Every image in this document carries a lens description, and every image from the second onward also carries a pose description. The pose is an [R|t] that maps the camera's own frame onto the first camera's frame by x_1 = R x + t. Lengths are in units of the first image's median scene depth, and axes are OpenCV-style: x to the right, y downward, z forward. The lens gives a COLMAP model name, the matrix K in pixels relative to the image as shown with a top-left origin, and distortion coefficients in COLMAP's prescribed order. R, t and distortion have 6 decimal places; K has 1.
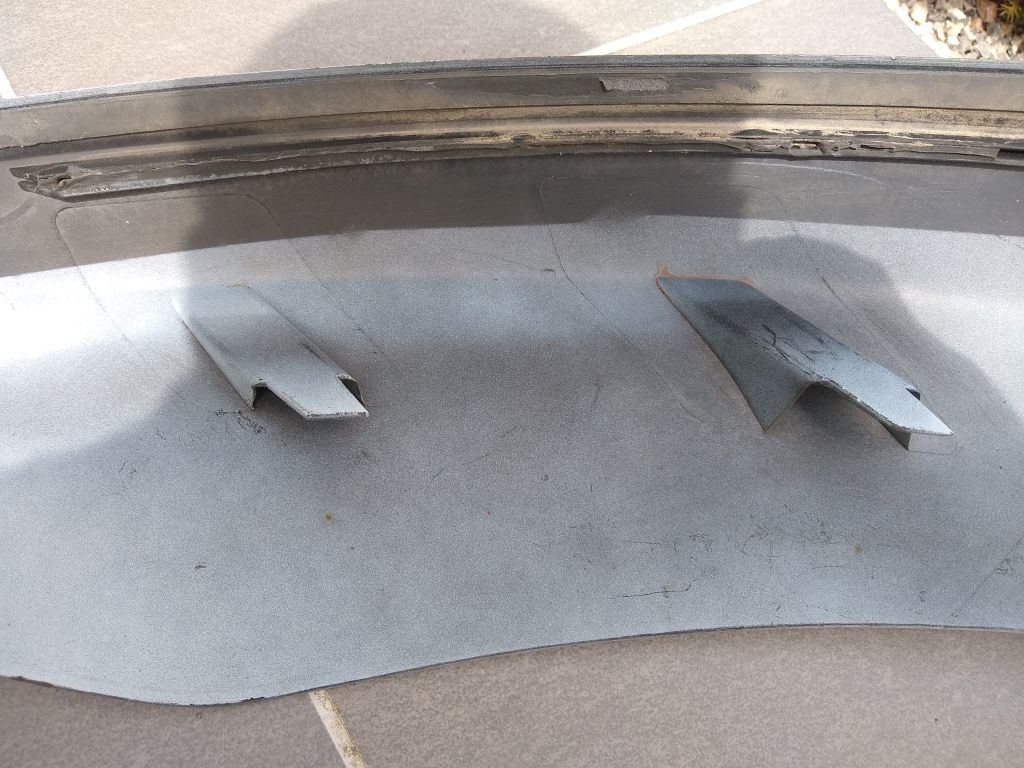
lens RADIAL K [[765.4, 0, 511.5], [0, 765.4, 384.7], [0, 0, 1]] dist [-0.024996, 0.011756]
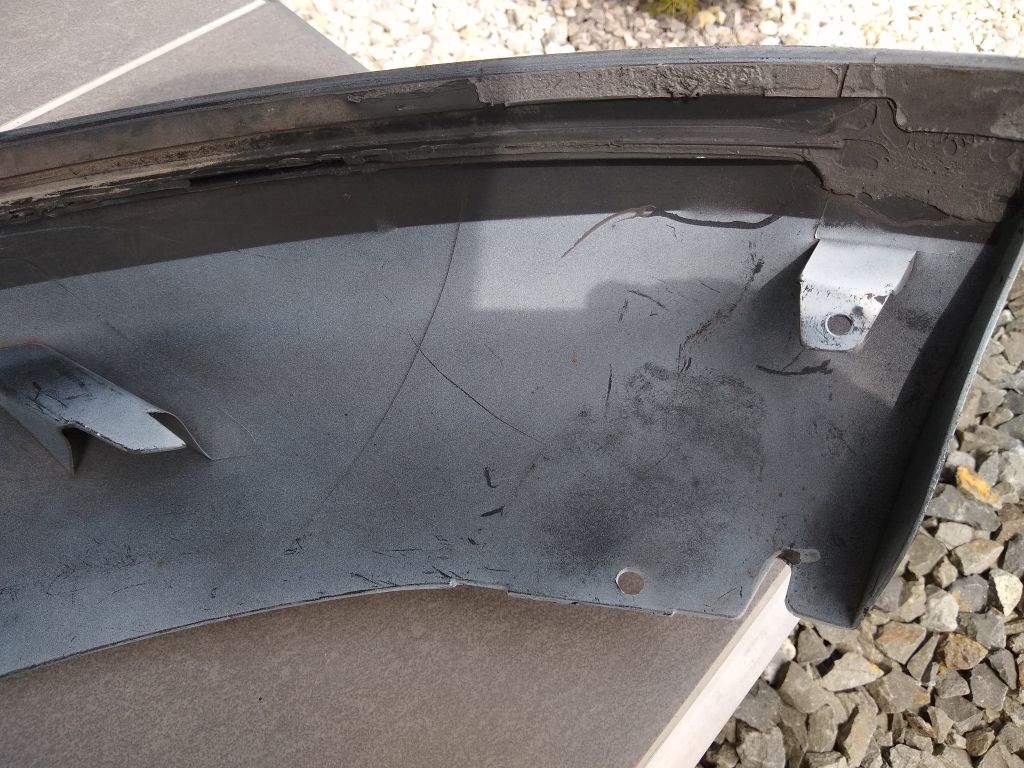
lens RADIAL K [[765.4, 0, 512.5], [0, 765.4, 382.0], [0, 0, 1]] dist [-0.024996, 0.011756]
pose [[0.967801, -0.235237, 0.089577, 0.919943], [0.236079, 0.971733, 0.001230, 0.082791], [-0.087334, 0.019957, 0.995979, -0.131734]]
